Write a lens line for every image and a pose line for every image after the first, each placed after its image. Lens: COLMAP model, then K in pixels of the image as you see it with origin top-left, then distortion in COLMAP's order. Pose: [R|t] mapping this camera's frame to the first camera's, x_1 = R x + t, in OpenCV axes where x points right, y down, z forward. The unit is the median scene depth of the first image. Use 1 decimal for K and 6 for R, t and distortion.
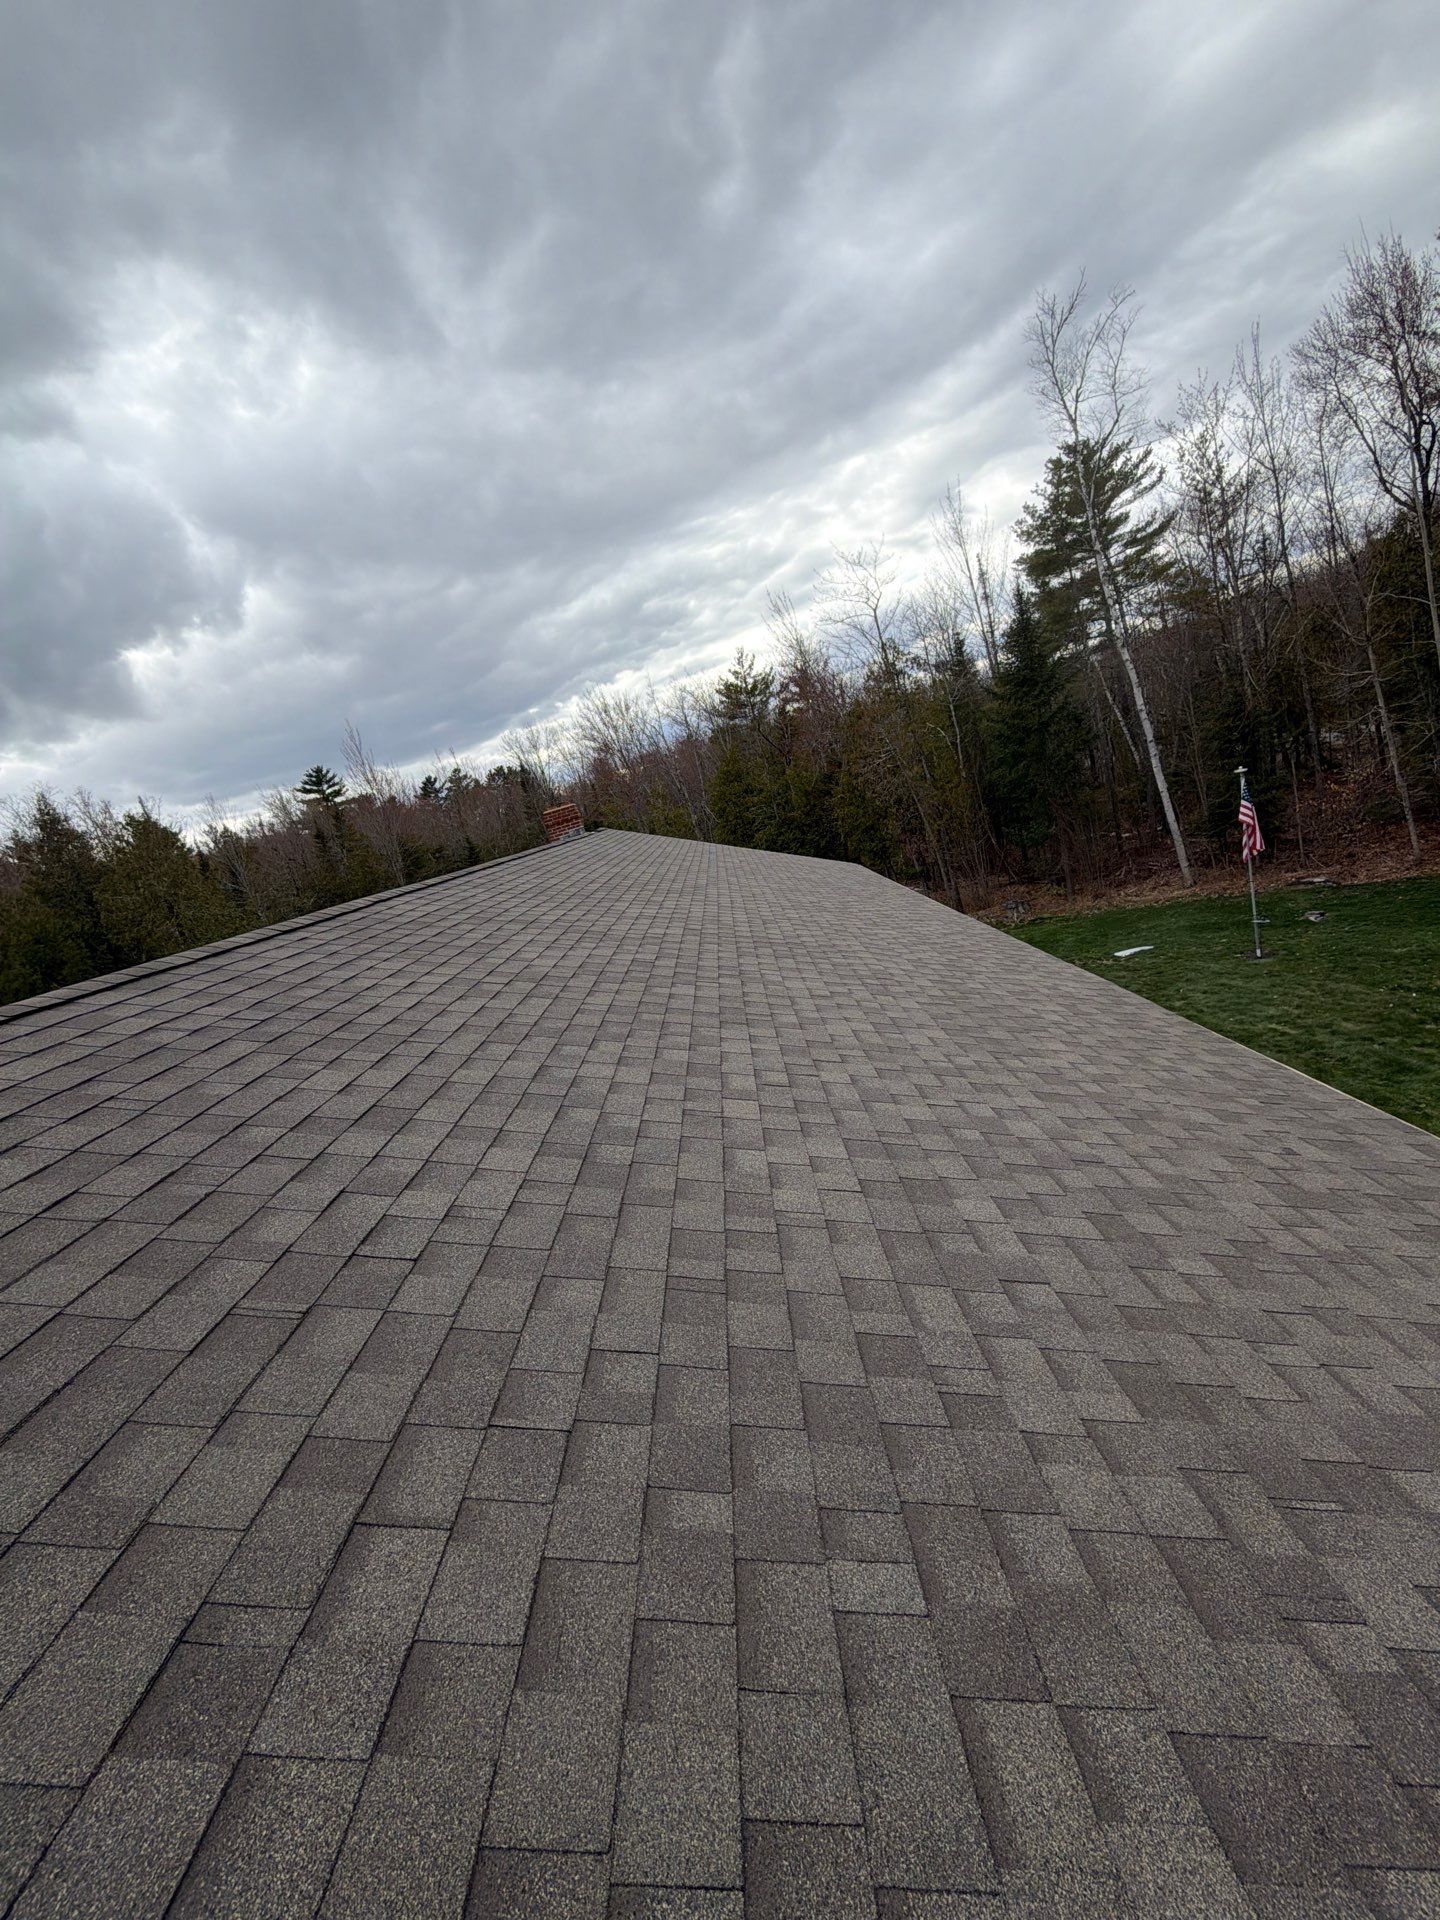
lens RADIAL K [[767.1, 0, 722.3], [0, 767.1, 960.9], [0, 0, 1]] dist [0.001878, -0.000289]
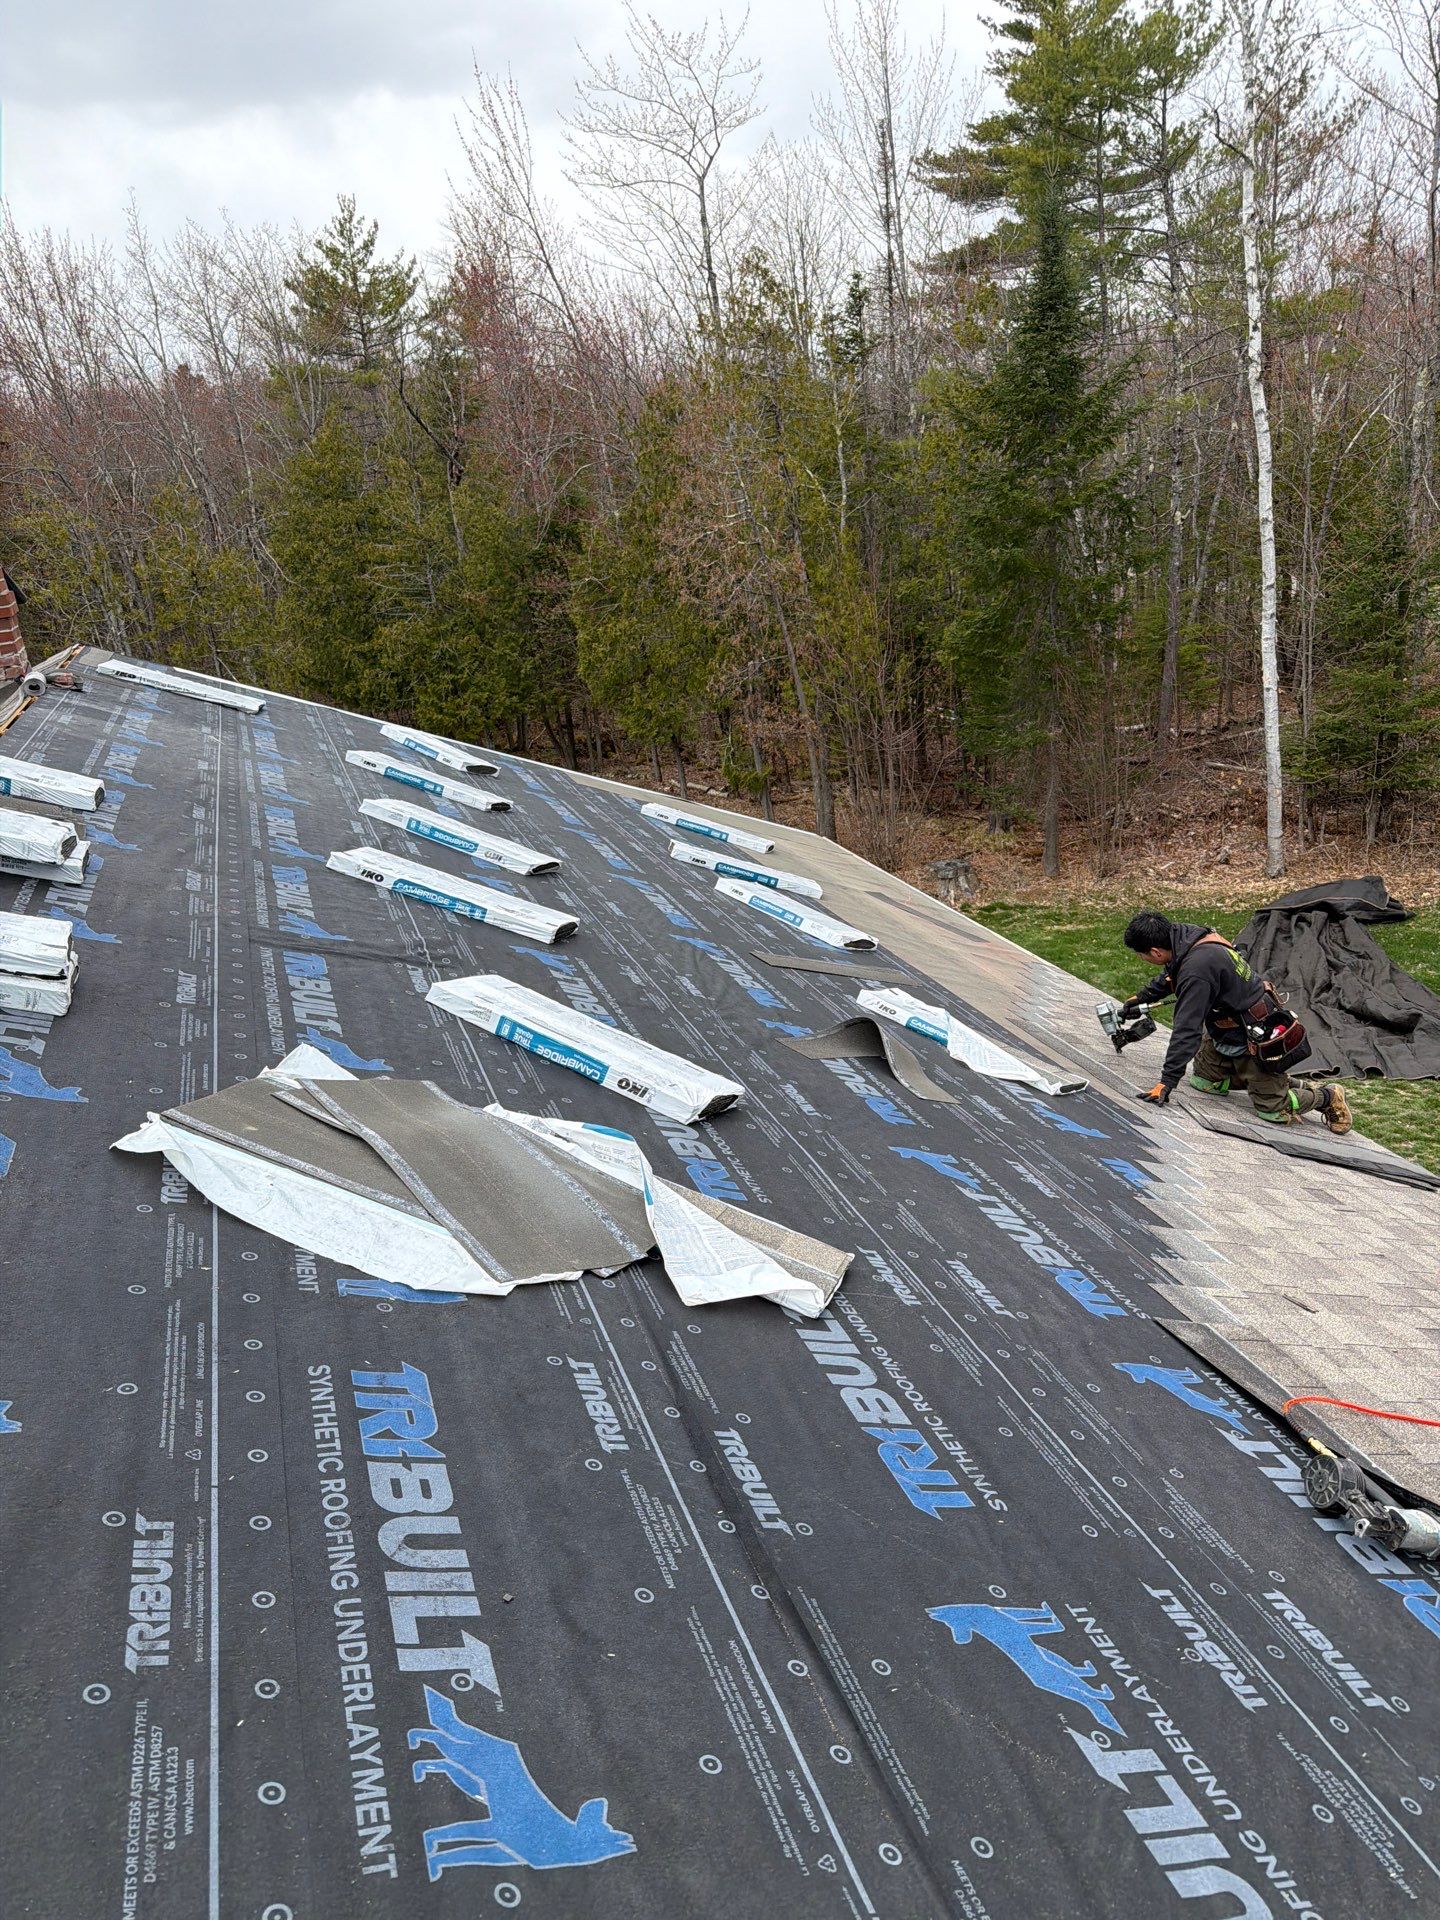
lens RADIAL K [[1342.1, 0, 729.3], [0, 1342.1, 966.5], [0, 0, 1]] dist [0.051691, -0.069562]
pose [[0.931906, 0.054007, 0.358657, -0.045321], [-0.086813, 0.993322, 0.075992, -0.048083], [-0.352157, -0.101953, 0.930371, 0.175280]]
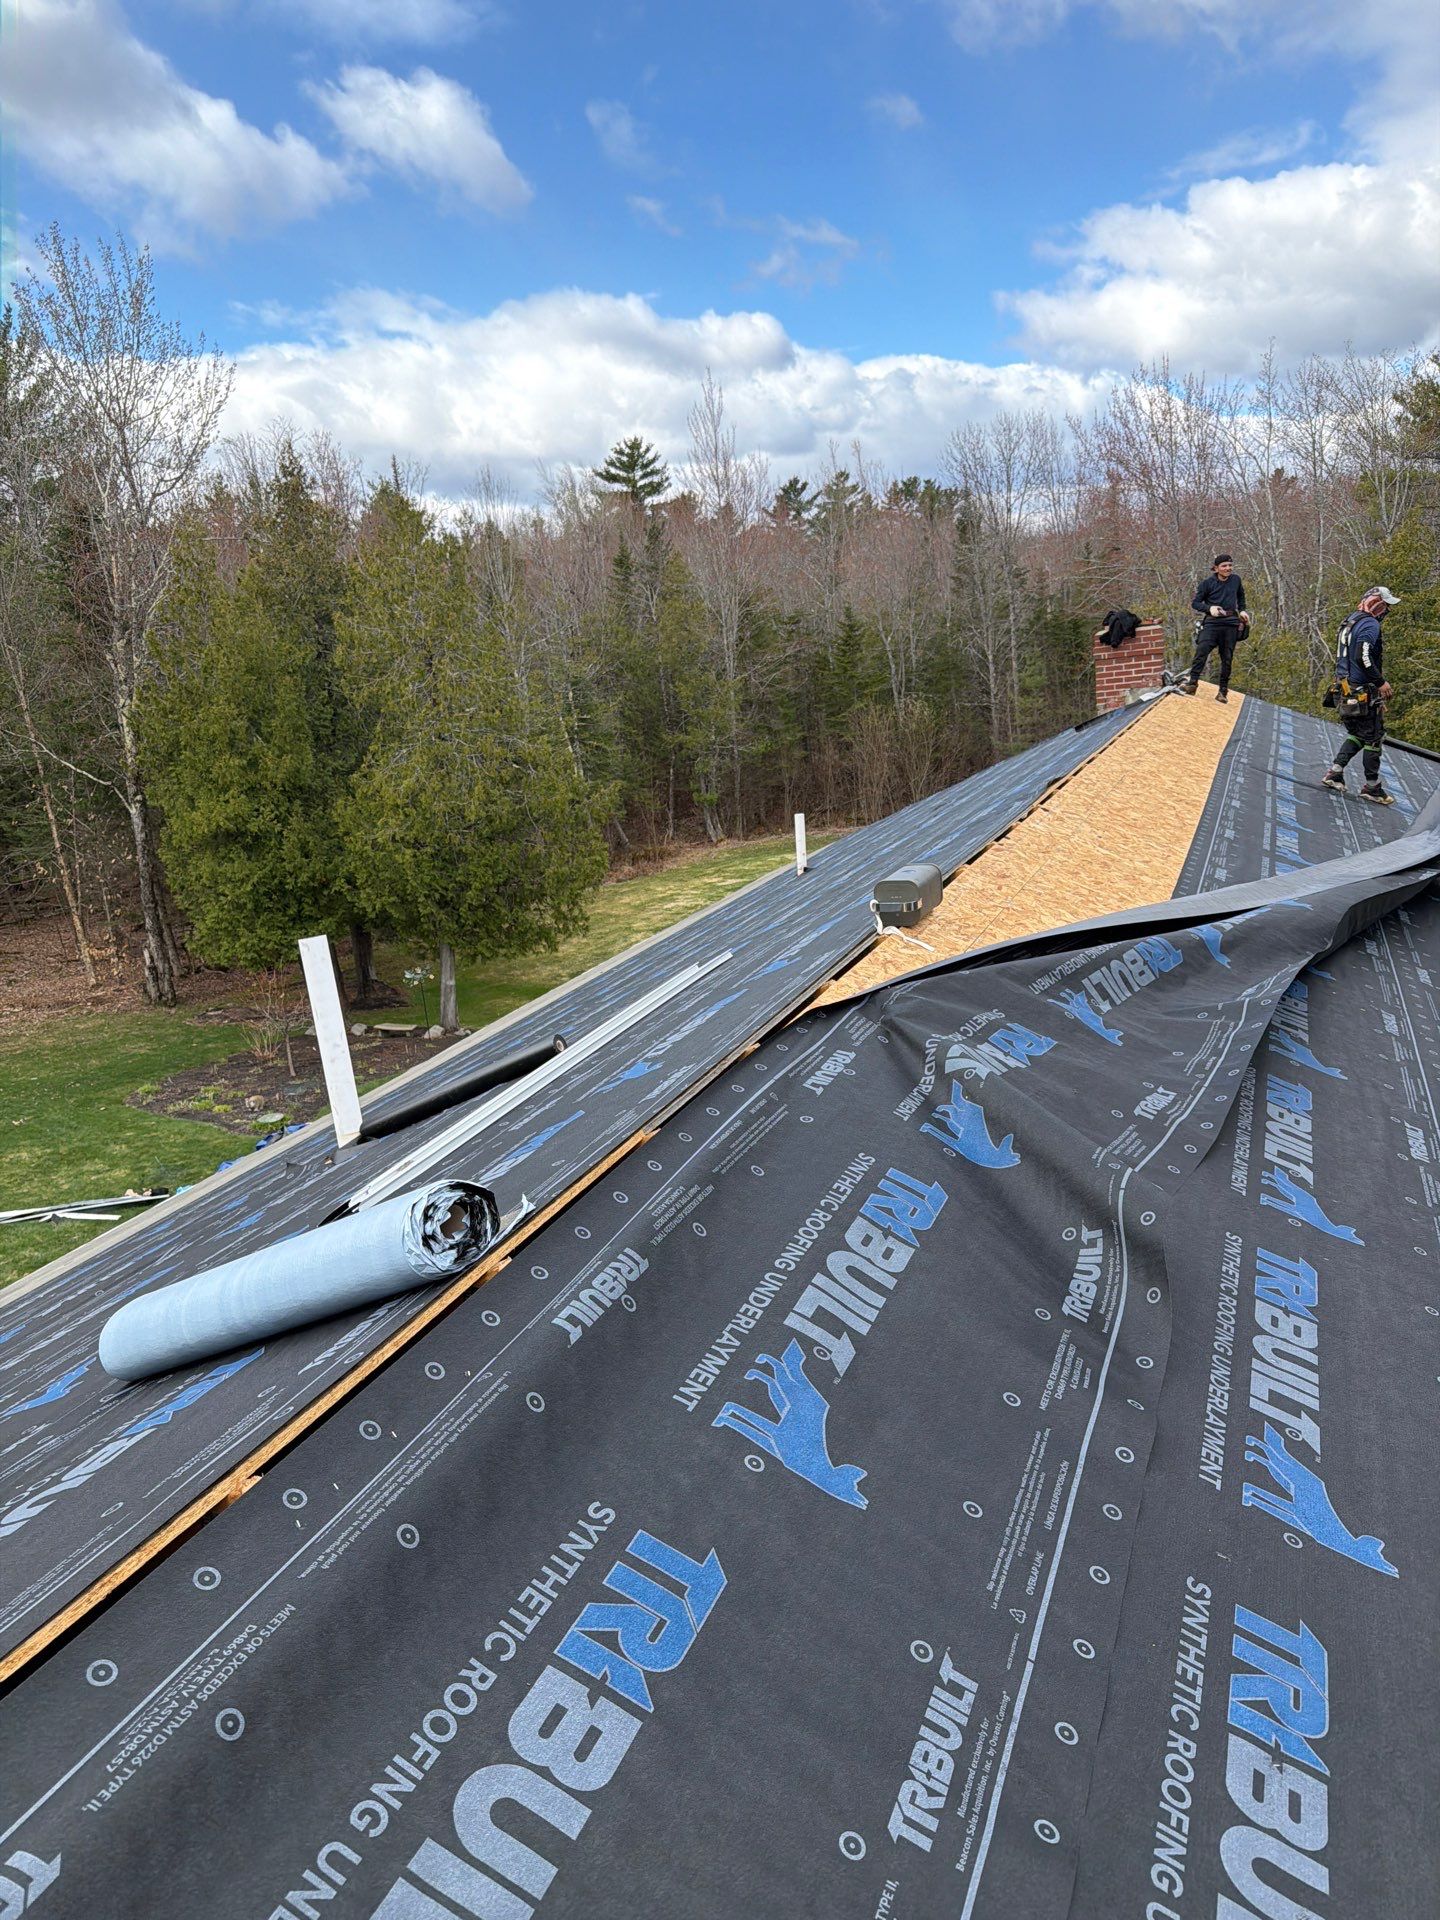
lens RADIAL K [[1349.0, 0, 715.7], [0, 1349.0, 963.8], [0, 0, 1]] dist [0.043493, -0.043680]
pose [[0.910217, 0.260604, -0.321856, -0.044539], [-0.231165, 0.964557, 0.127253, -0.012810], [0.343611, -0.041427, 0.938198, 0.012308]]
